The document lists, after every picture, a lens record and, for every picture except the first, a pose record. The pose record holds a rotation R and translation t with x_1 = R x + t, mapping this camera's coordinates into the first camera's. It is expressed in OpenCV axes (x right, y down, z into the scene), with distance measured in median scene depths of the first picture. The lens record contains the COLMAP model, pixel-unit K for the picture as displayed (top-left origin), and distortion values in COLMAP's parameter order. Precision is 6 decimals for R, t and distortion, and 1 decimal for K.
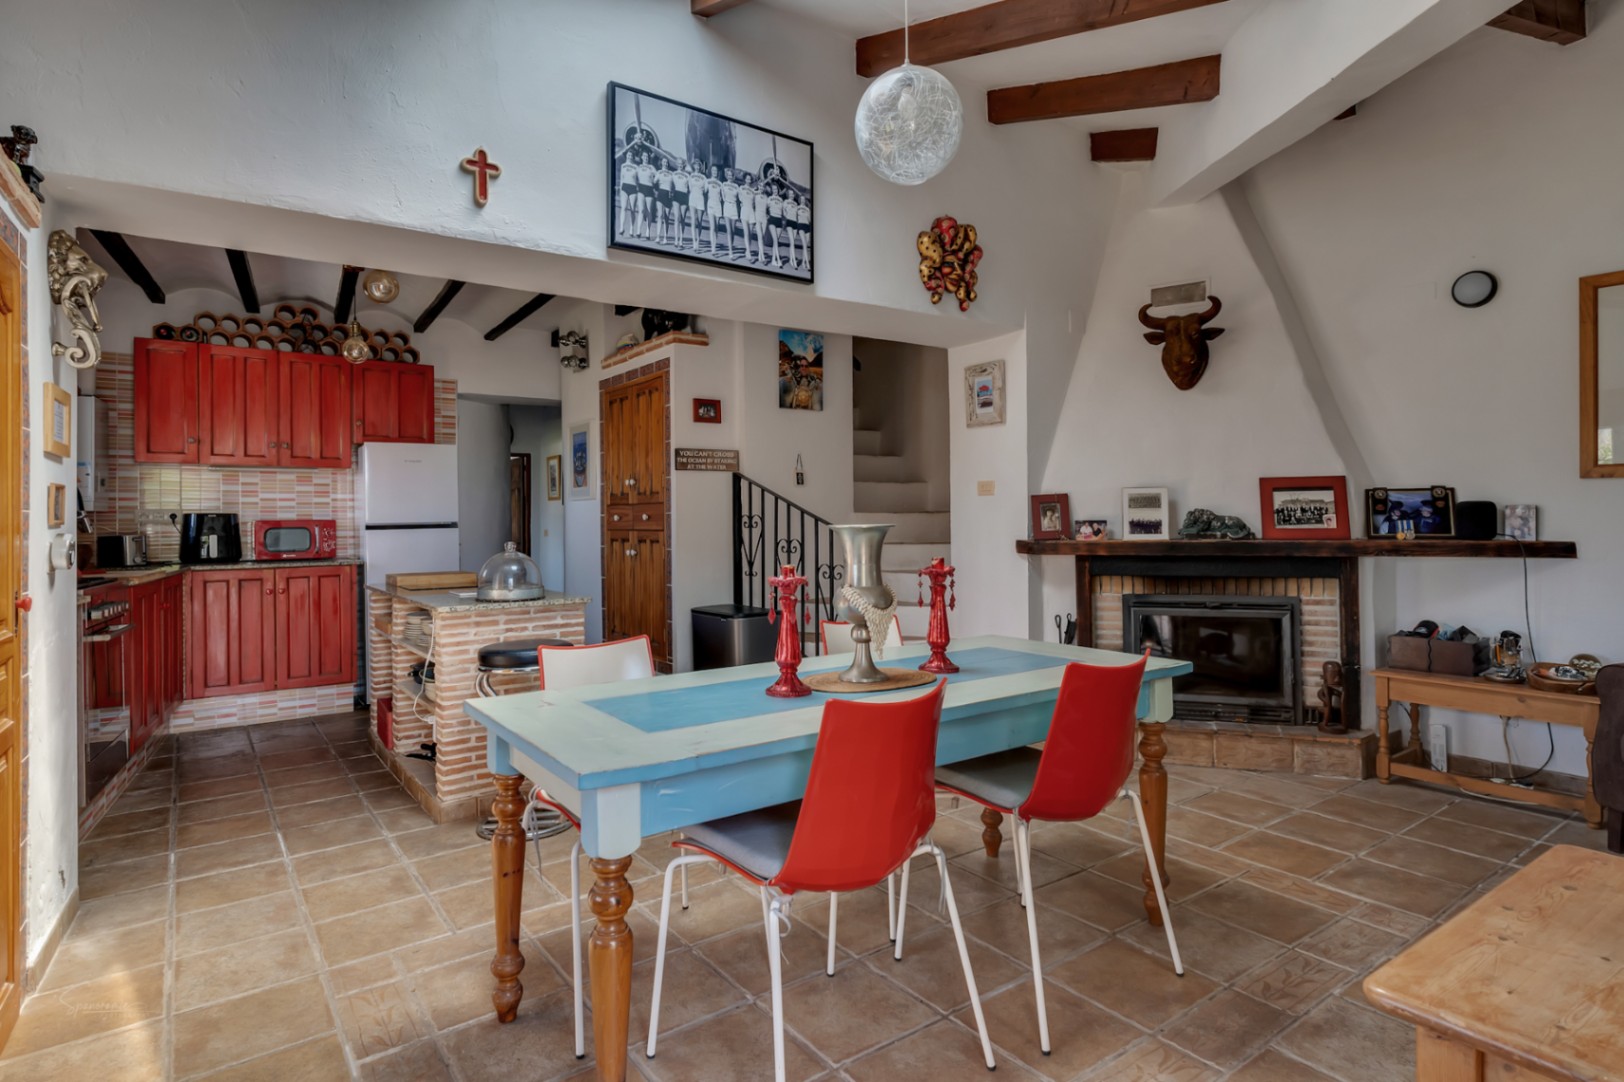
lens RADIAL K [[856.4, 0, 830.1], [0, 856.4, 516.0], [0, 0, 1]] dist [0.029939, -0.017457]
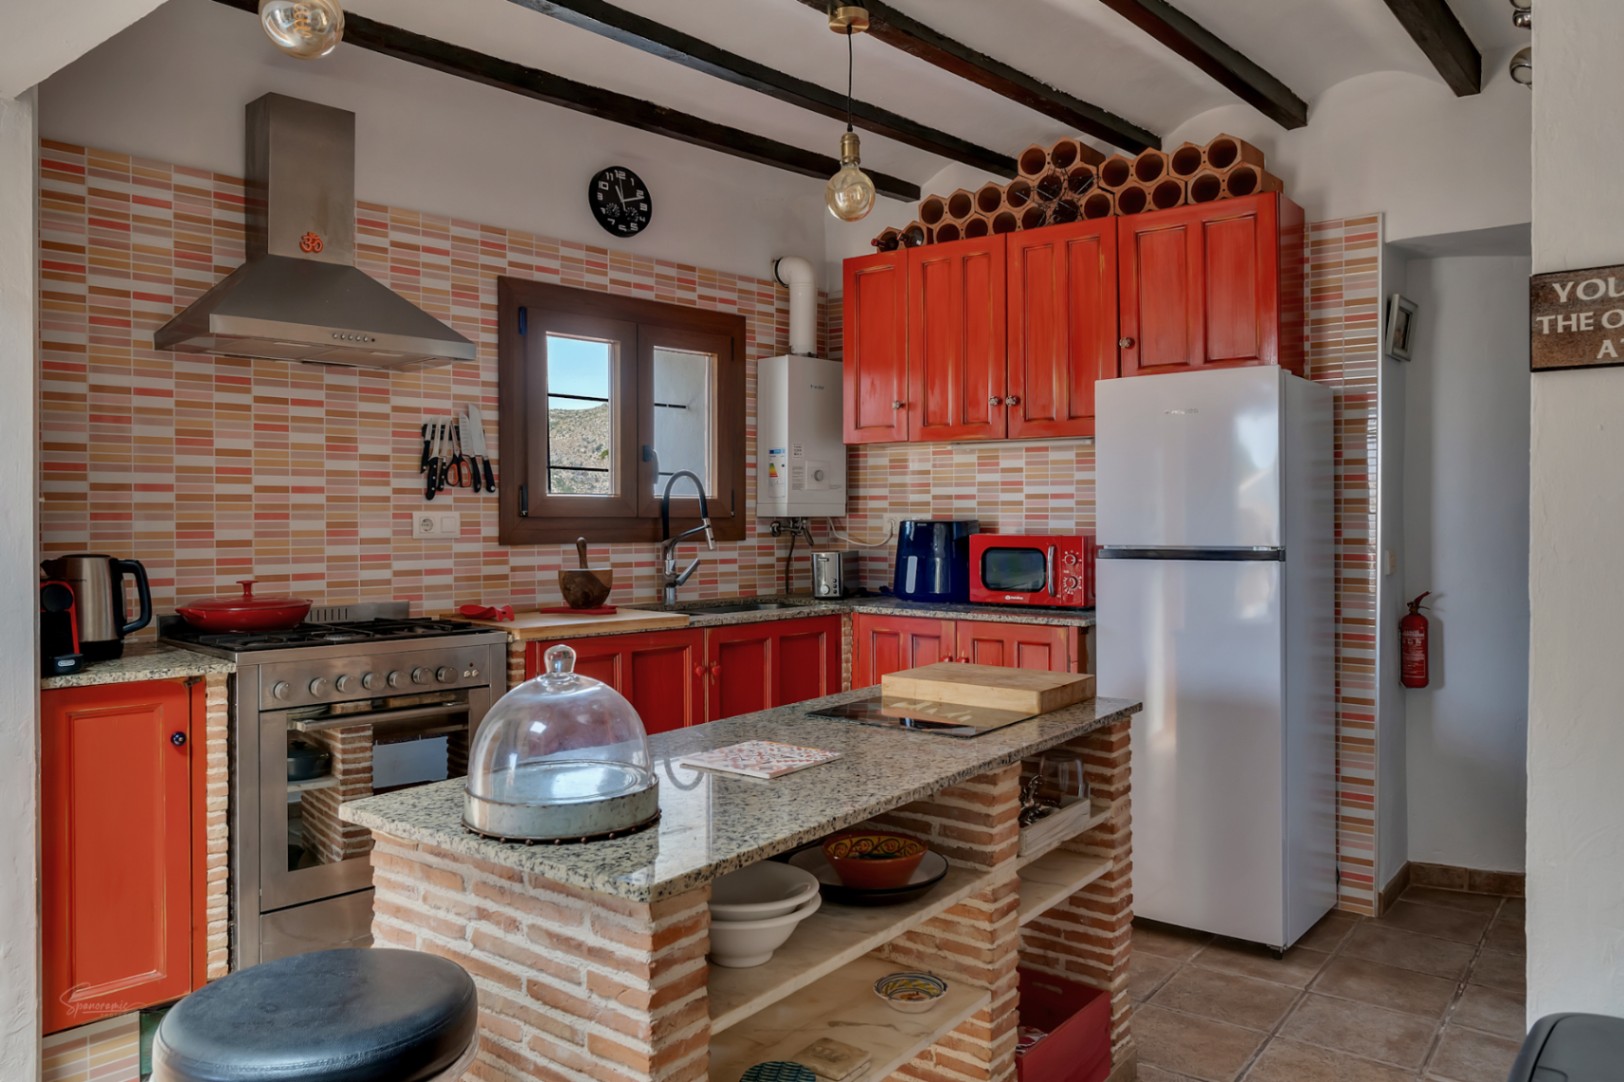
lens RADIAL K [[1160.4, 0, 808.5], [0, 1160.4, 526.2], [0, 0, 1]] dist [0.014825, 0.001244]
pose [[0.269483, 0.023708, -0.962713, 0.088430], [0.000583, 0.999693, 0.024782, -0.028195], [0.963005, -0.007240, 0.269386, 0.986932]]
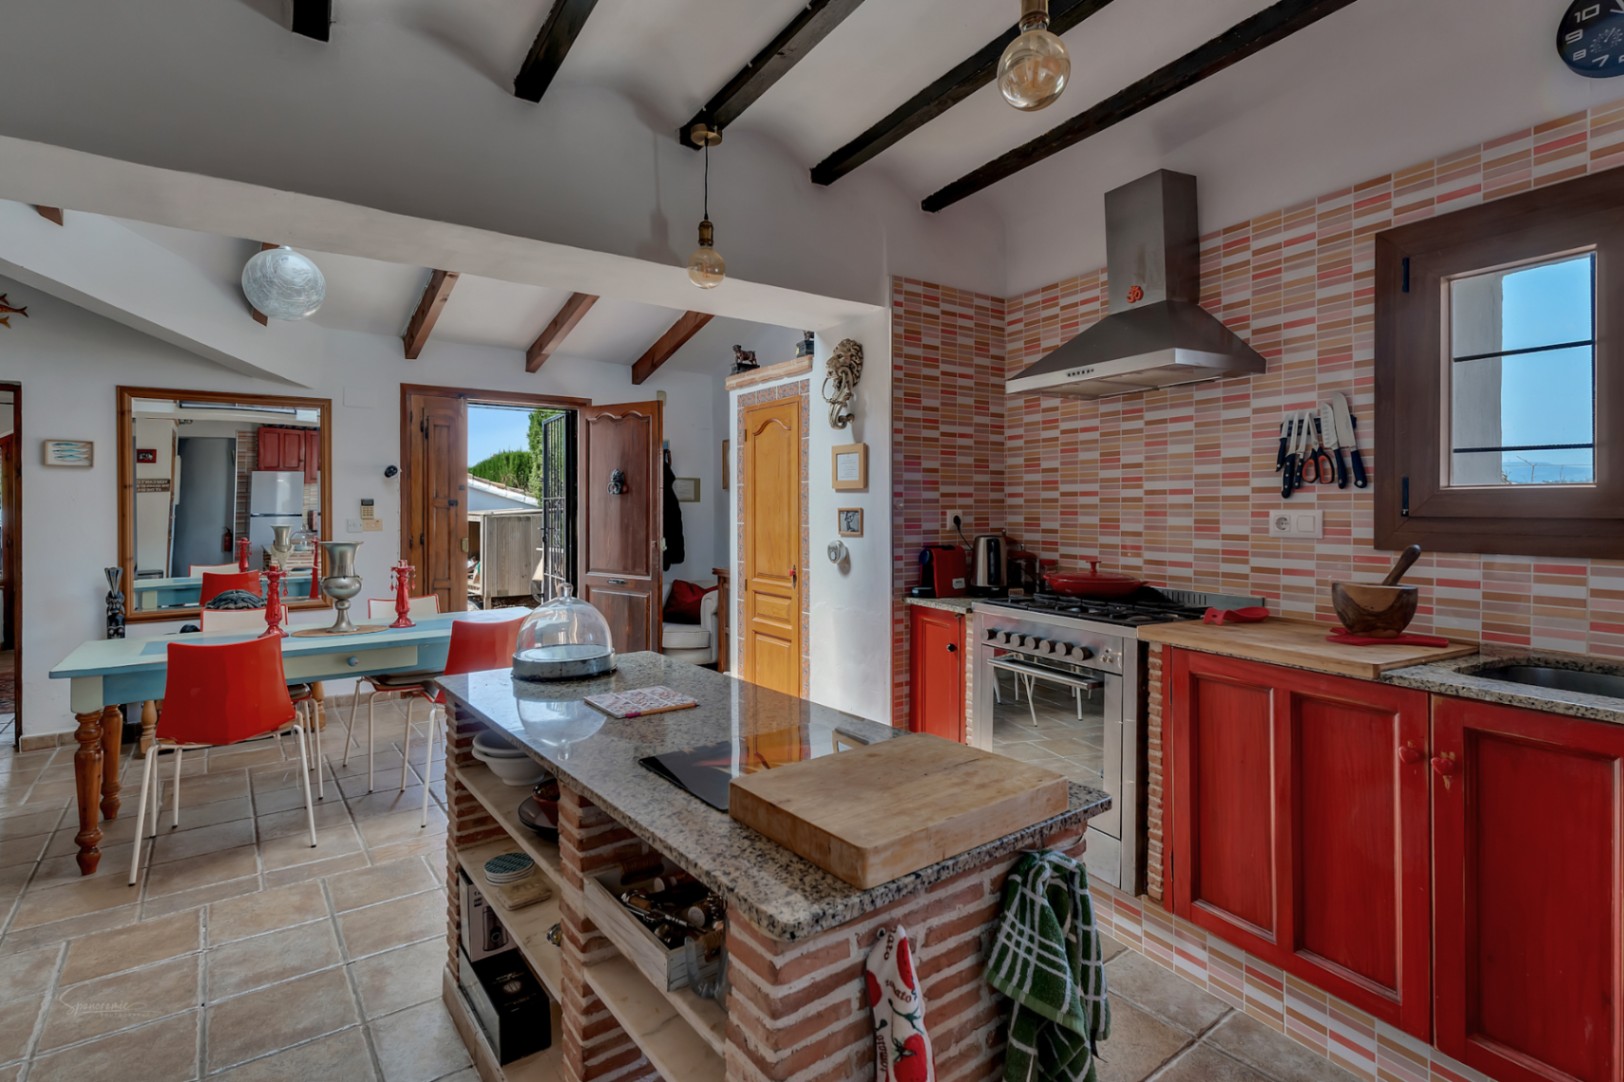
lens RADIAL K [[780.0, 0, 787.5], [0, 780.0, 513.5], [0, 0, 1]] dist [0.008395, -0.004173]
pose [[-0.999781, 0.017410, 0.011587, -0.555570], [0.017456, 0.999840, 0.003836, -0.023105], [-0.011518, 0.004038, -0.999926, 1.613636]]
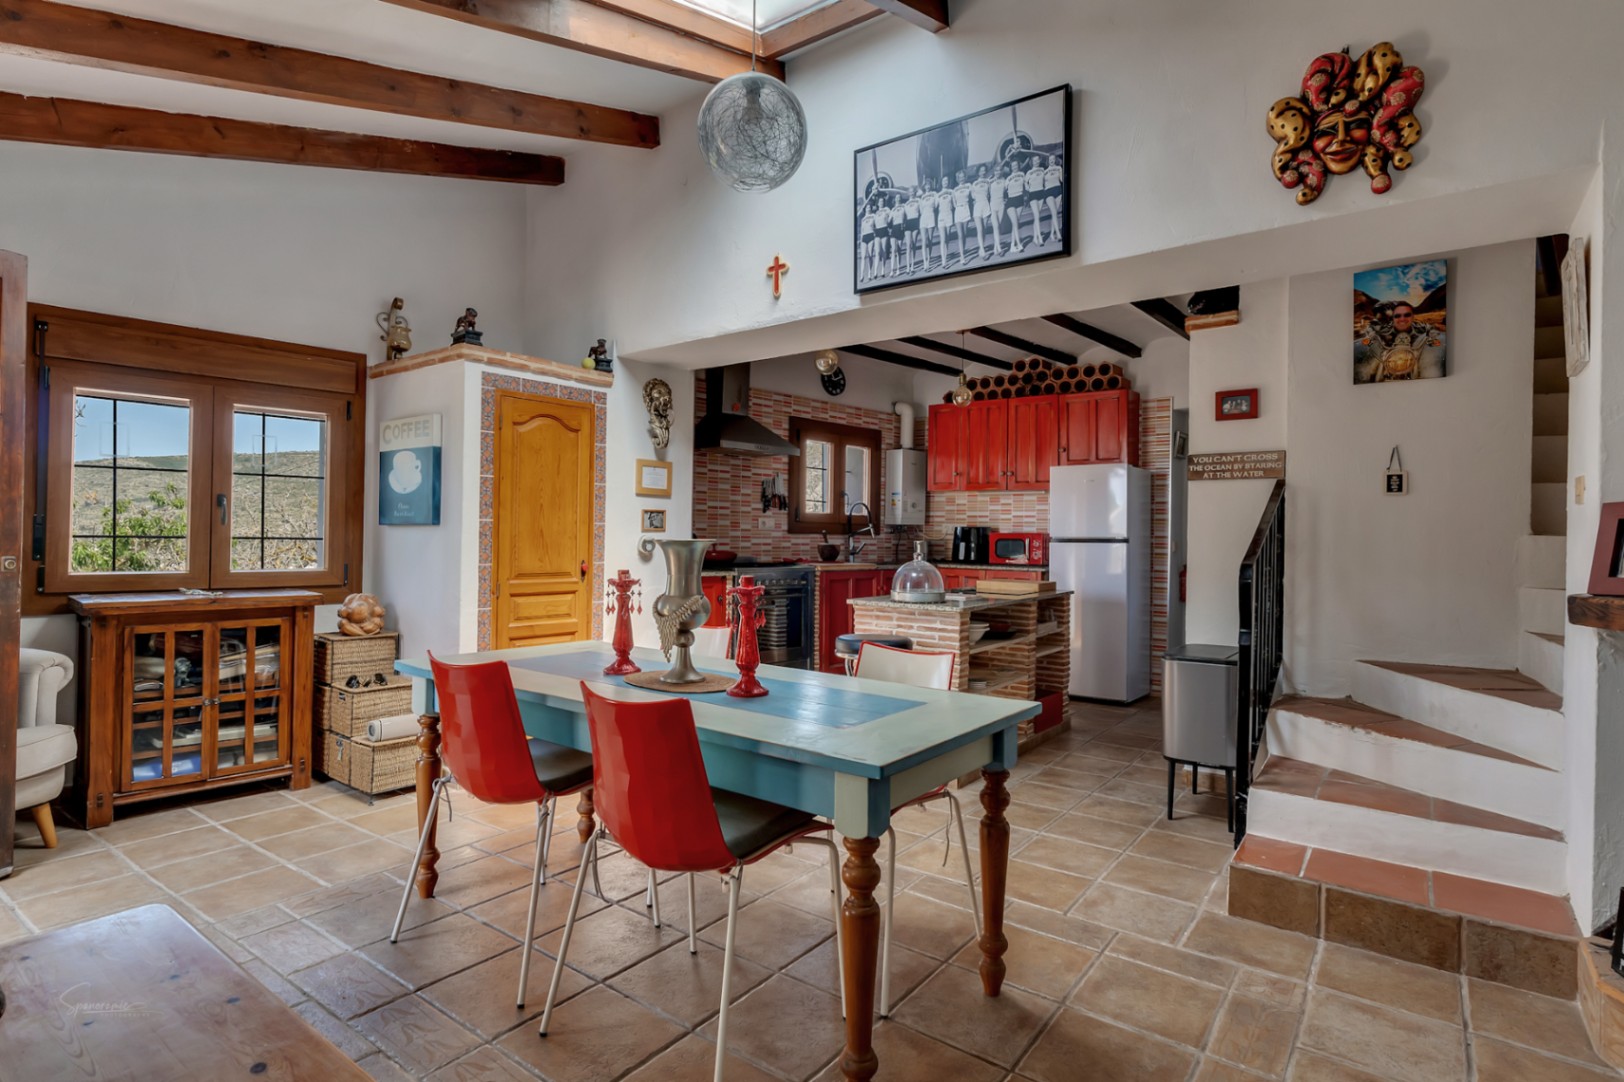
lens RADIAL K [[856.4, 0, 811.4], [0, 856.4, 533.8], [0, 0, 1]] dist [0.029939, -0.017457]
pose [[0.290661, 0.017114, -0.956673, 0.711659], [-0.015051, 0.999798, 0.013312, -0.008784], [0.956708, 0.010530, 0.290860, 0.530075]]
